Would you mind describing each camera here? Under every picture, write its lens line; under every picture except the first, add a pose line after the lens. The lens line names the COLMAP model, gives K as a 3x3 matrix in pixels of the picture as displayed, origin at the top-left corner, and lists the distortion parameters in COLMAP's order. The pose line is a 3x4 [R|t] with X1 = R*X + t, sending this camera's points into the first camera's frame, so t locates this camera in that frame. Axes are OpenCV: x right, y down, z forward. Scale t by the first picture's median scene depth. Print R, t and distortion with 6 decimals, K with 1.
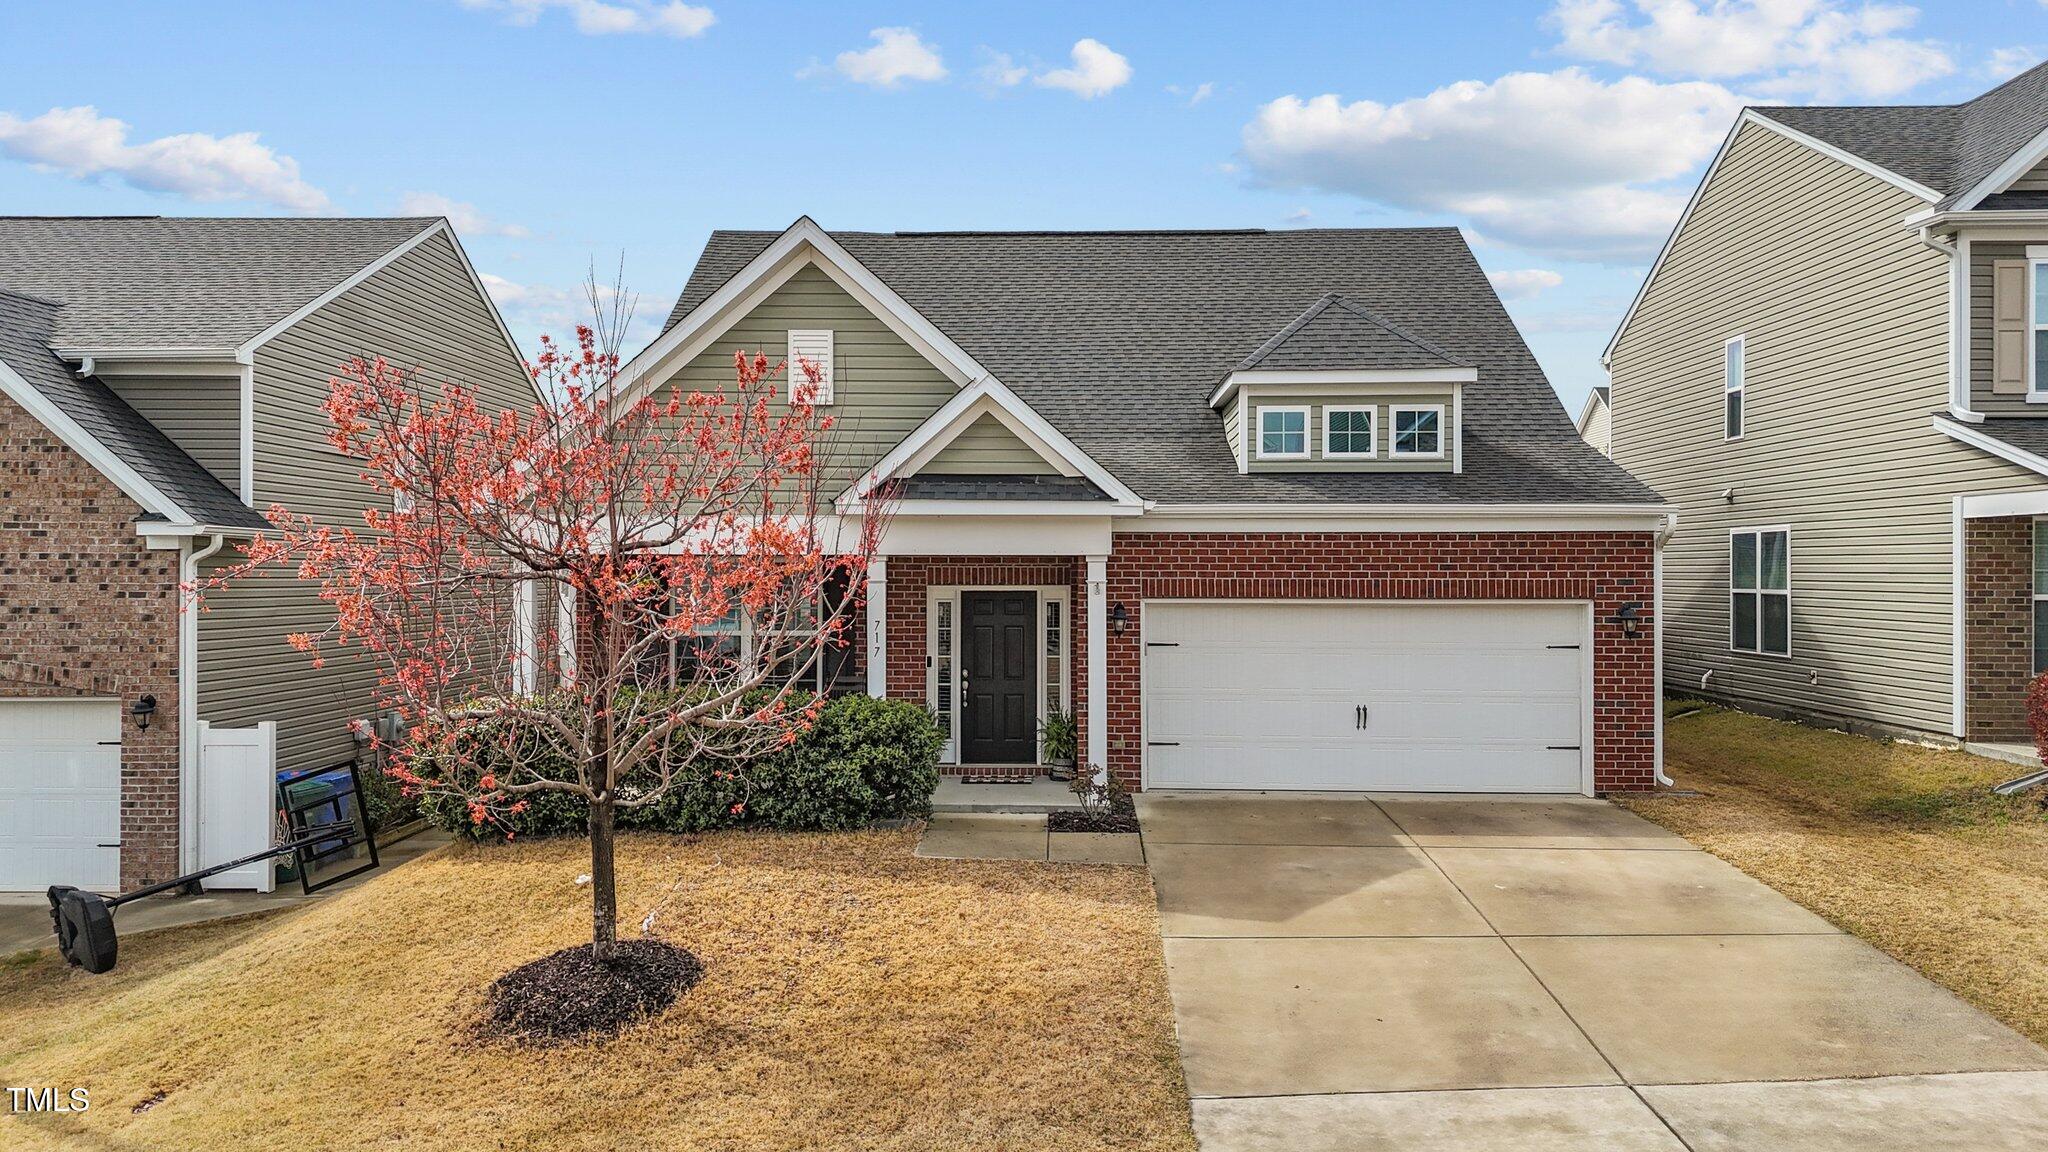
lens RADIAL K [[1512.2, 0, 1024.1], [0, 1512.2, 564.0], [0, 0, 1]] dist [0.086260, -0.102173]
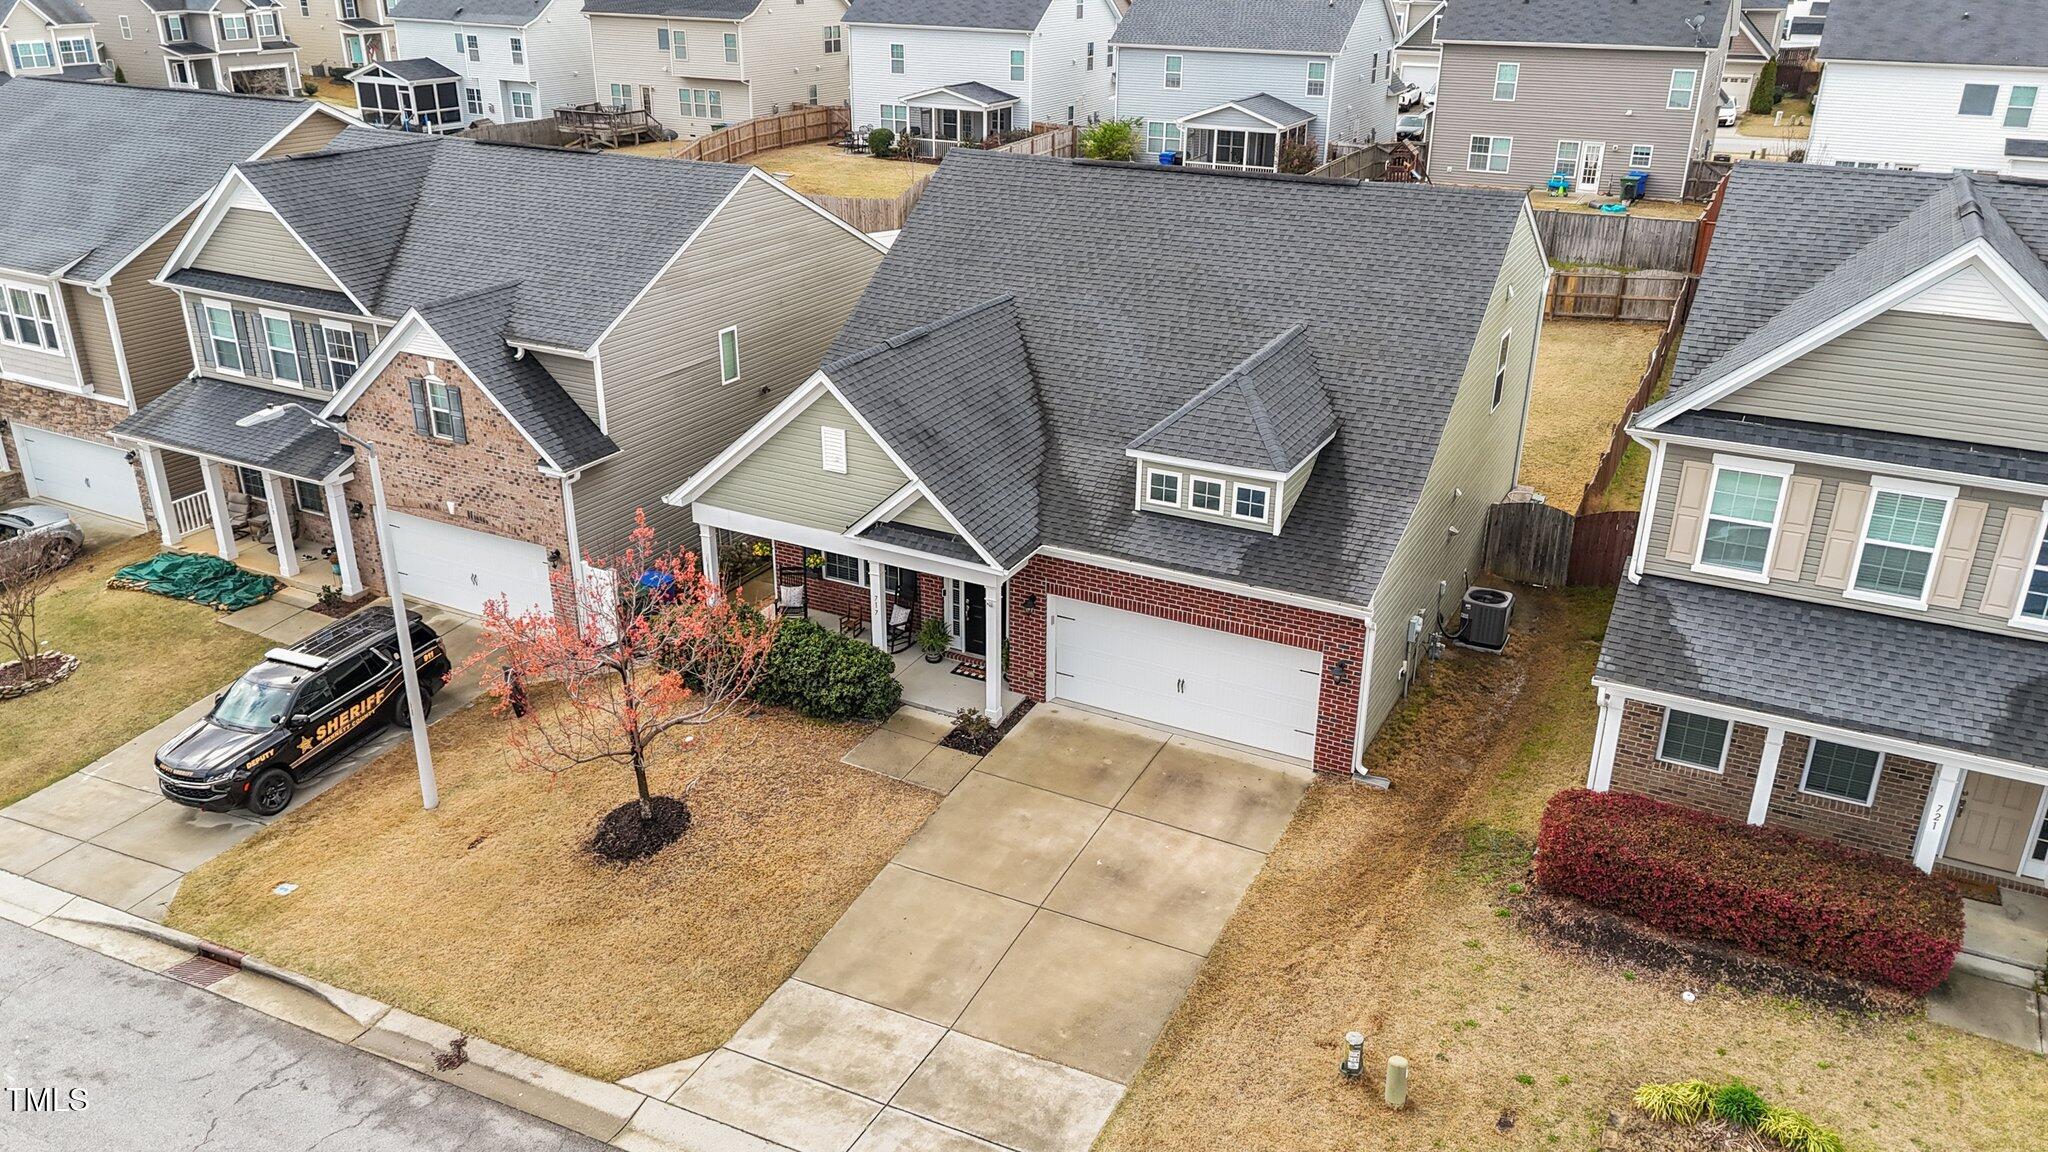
lens RADIAL K [[1512.2, 0, 1024.1], [0, 1512.2, 564.0], [0, 0, 1]] dist [0.086260, -0.102173]
pose [[0.902433, 0.175265, -0.393570, 0.681241], [-0.007289, 0.919594, 0.392803, -0.632344], [0.430769, -0.351609, 0.831149, -0.307254]]
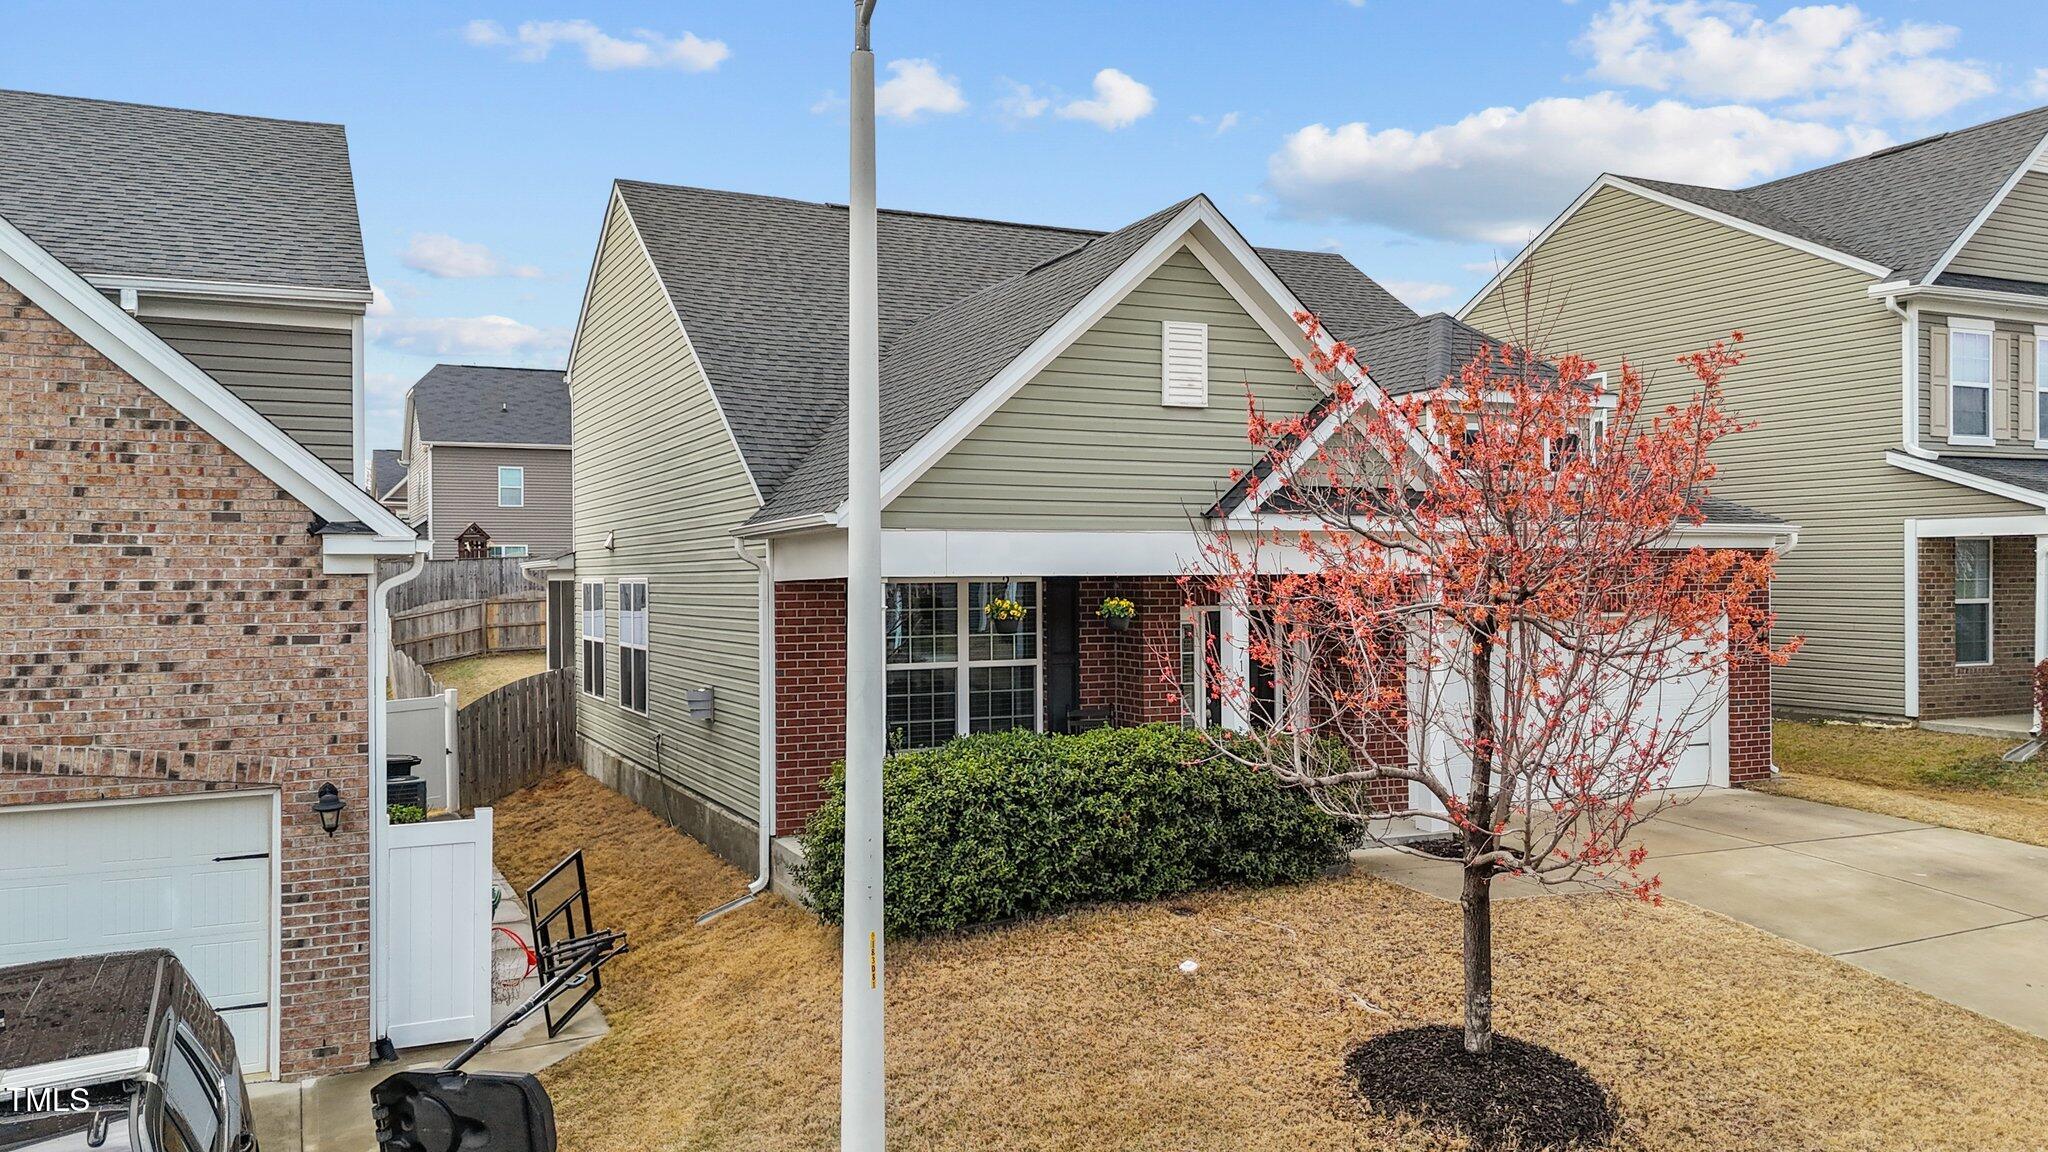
lens RADIAL K [[1529.7, 0, 1024.0], [0, 1529.7, 576.0], [0, 0, 1]] dist [0.088377, -0.100103]
pose [[0.891480, -0.007867, 0.452993, -0.603910], [0.004620, 0.999955, 0.008274, -0.013123], [-0.453037, -0.005283, 0.891476, 0.229734]]
